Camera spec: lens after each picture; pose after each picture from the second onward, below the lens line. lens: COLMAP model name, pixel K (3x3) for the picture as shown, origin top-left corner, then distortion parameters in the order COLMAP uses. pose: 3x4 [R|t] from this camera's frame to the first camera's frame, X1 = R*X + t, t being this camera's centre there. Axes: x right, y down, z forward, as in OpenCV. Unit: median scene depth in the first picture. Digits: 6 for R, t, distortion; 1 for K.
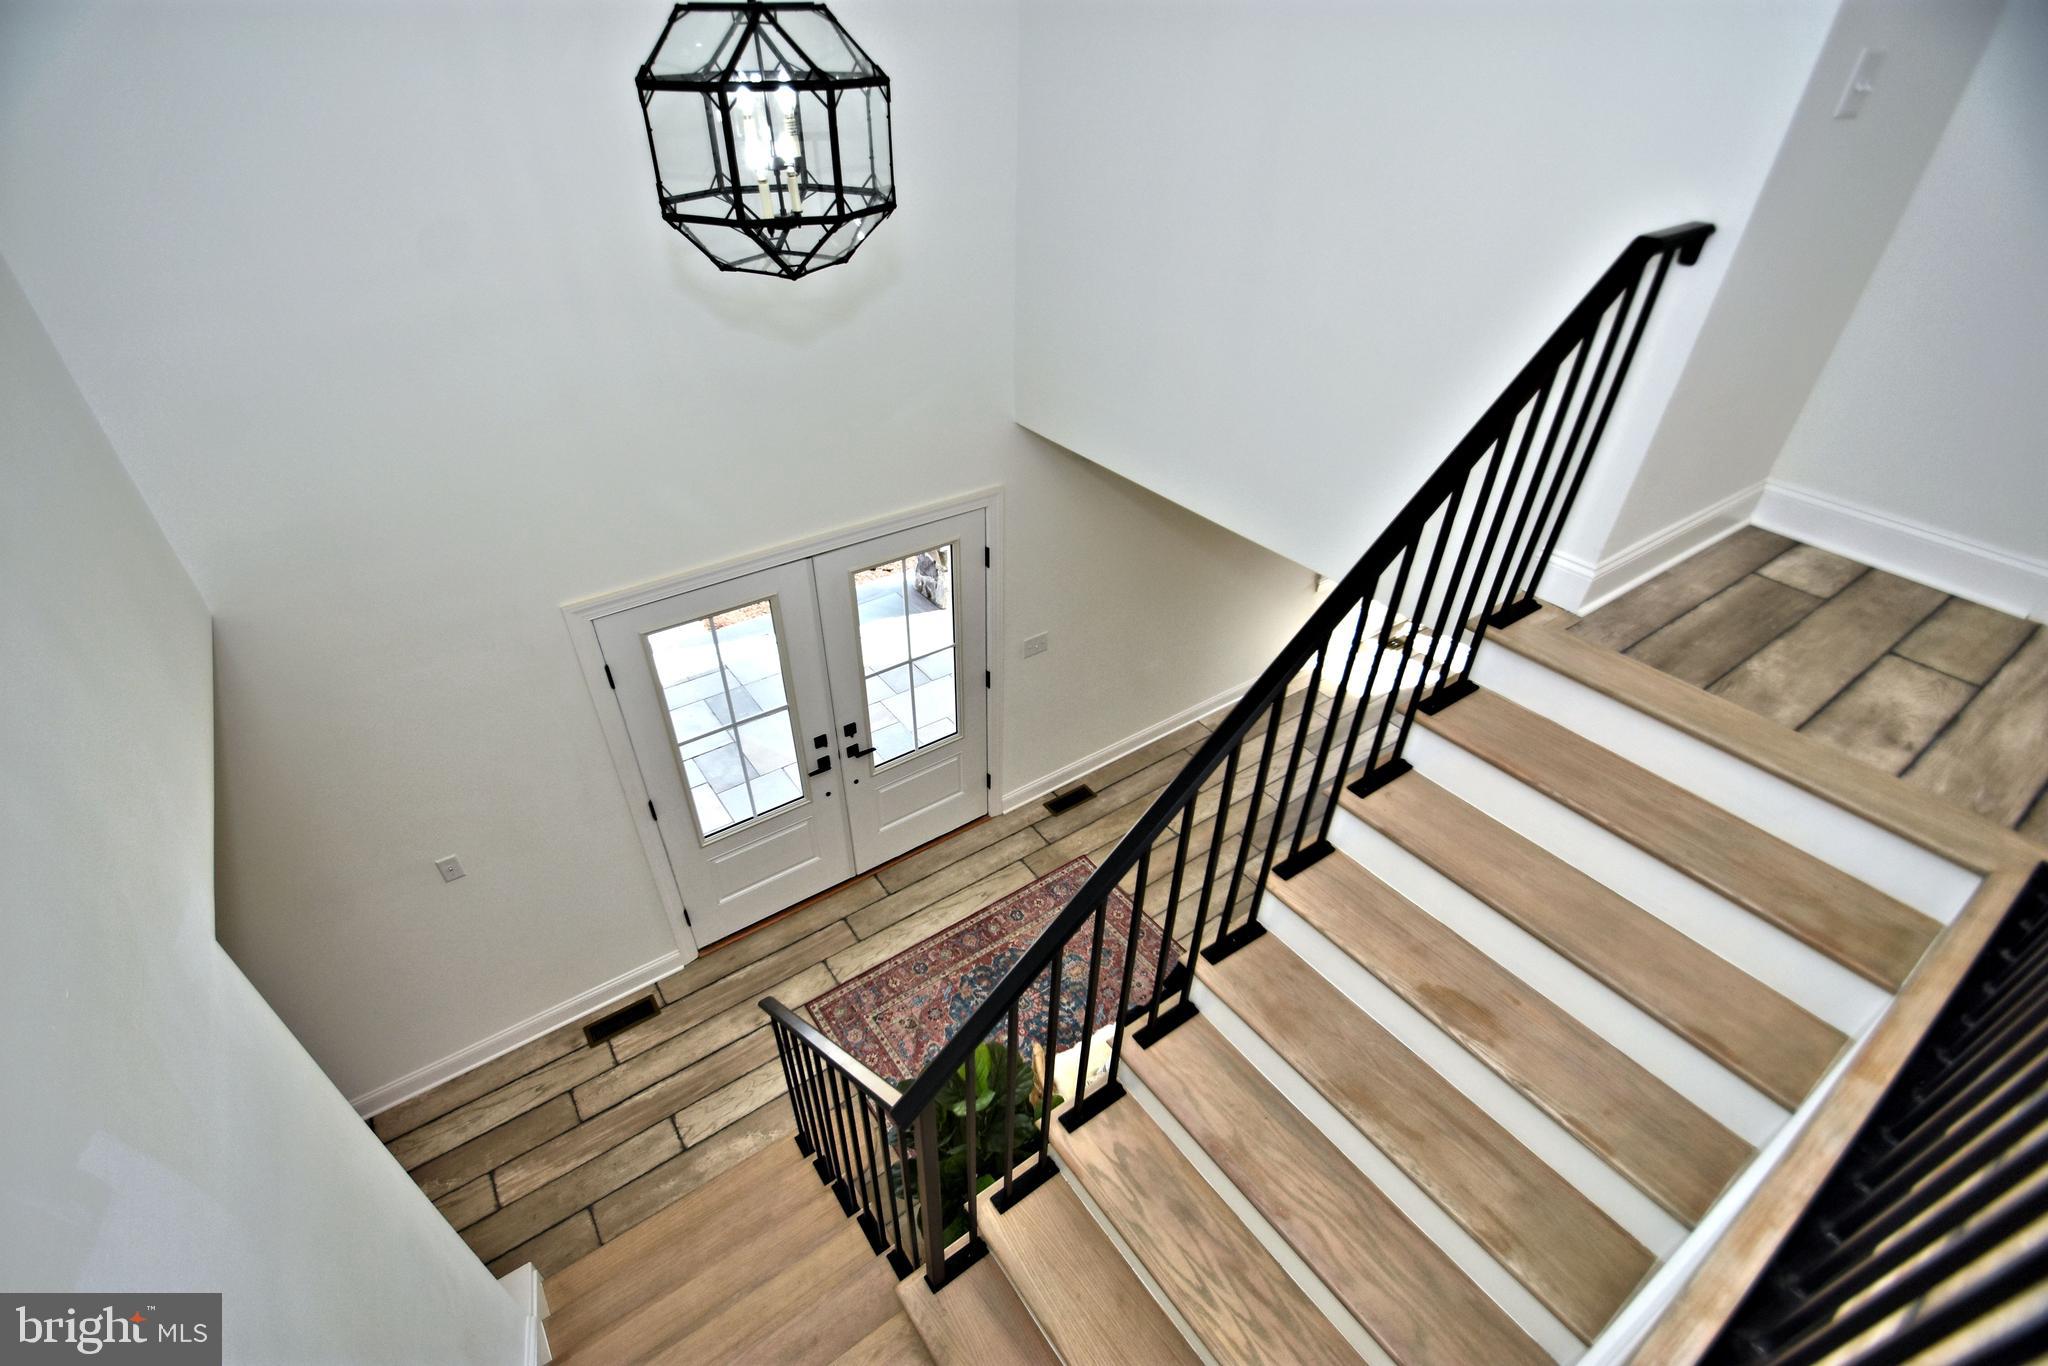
lens RADIAL K [[888.8, 0, 973.5], [0, 888.8, 729.9], [0, 0, 1]] dist [0.004688, -0.000007]
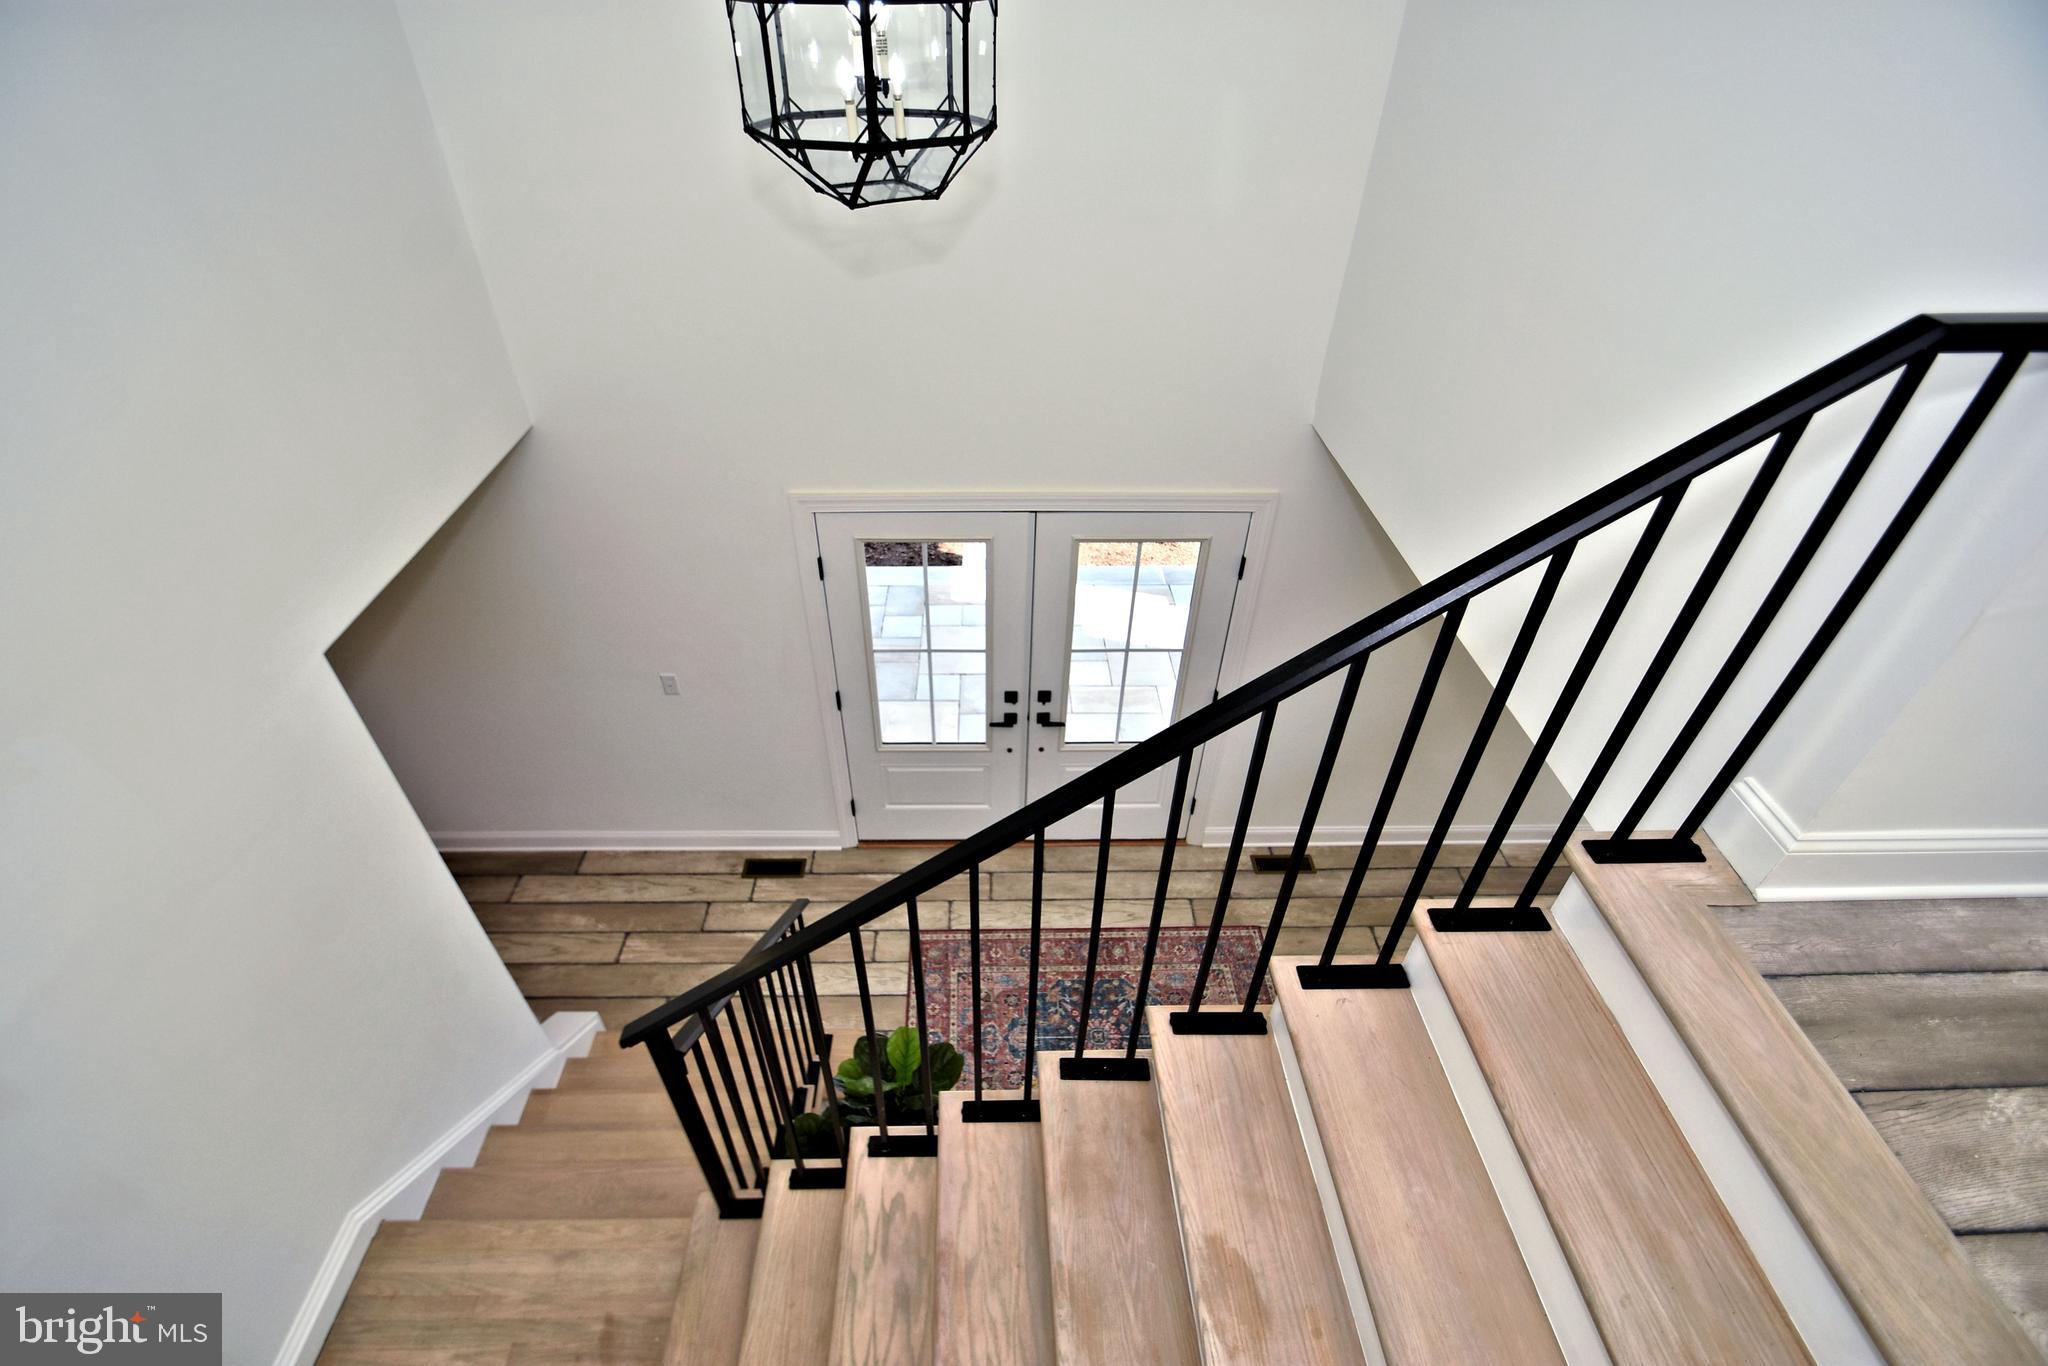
lens RADIAL K [[894.3, 0, 988.2], [0, 894.3, 729.2], [0, 0, 1]] dist [0.001882, -0.007510]
pose [[0.832922, 0.364047, -0.416787, 0.249942], [-0.344601, 0.930510, 0.124101, -0.072783], [0.433003, 0.040259, 0.900493, 0.103375]]
